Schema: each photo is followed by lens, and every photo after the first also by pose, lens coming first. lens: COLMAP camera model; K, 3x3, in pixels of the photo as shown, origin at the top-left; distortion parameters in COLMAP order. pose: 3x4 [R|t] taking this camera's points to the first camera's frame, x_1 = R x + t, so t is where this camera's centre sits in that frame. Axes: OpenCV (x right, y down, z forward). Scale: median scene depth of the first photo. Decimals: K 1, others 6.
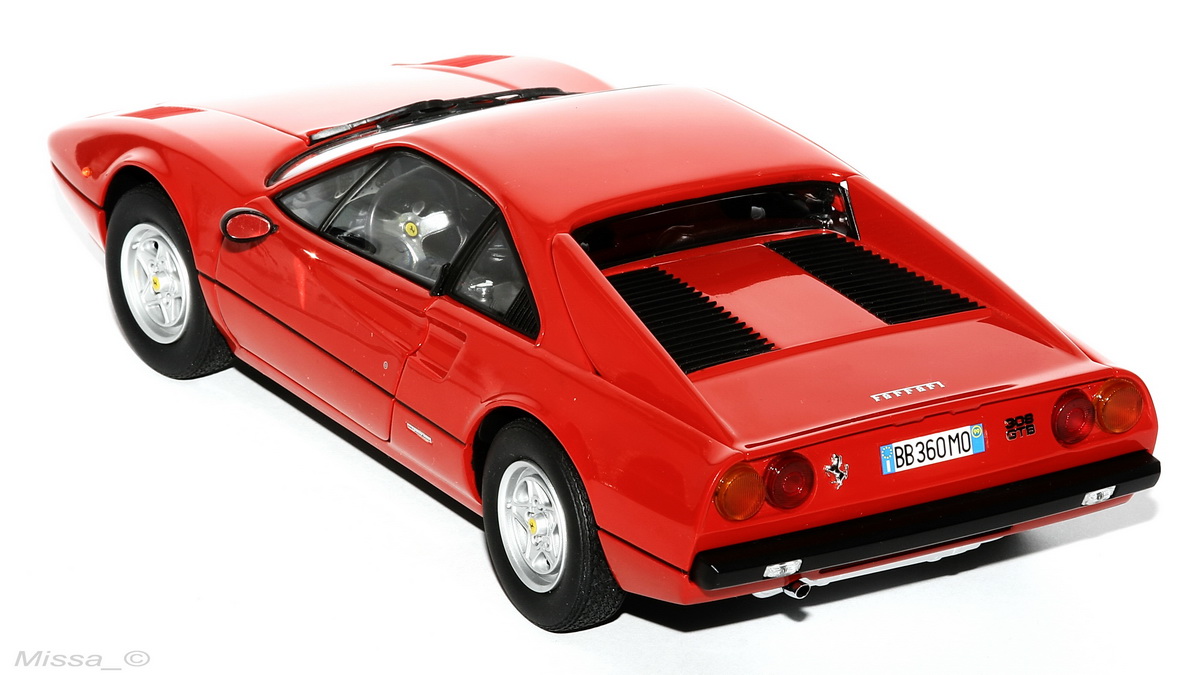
lens RADIAL K [[6509.6, 0, 600.0], [0, 6509.6, 337.5], [0, 0, 1]] dist [-0.284558, -4.043246]
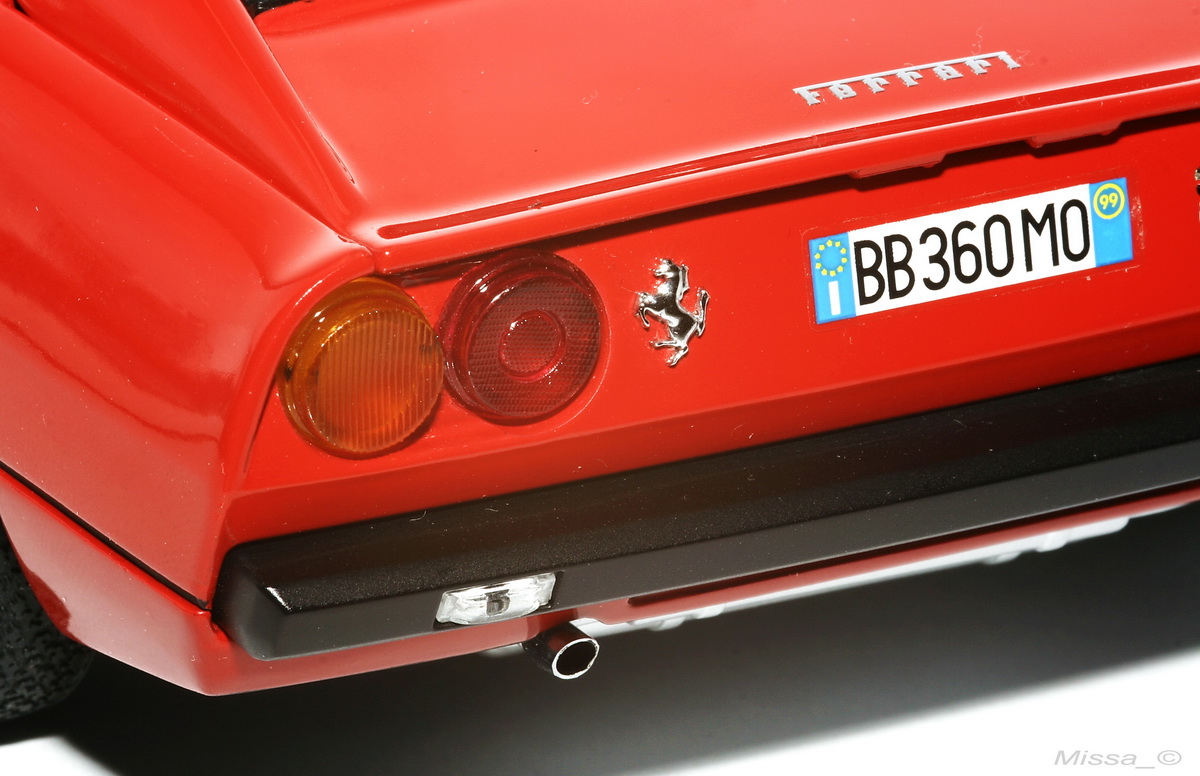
lens RADIAL K [[7280.1, 0, 600.0], [0, 7280.1, 388.0], [0, 0, 1]] dist [-0.010838, 1.729554]
pose [[0.997171, 0.029060, -0.069326, 0.058334], [-0.025298, 0.998191, 0.054533, 0.004164], [0.070786, -0.052625, 0.996102, 0.622093]]
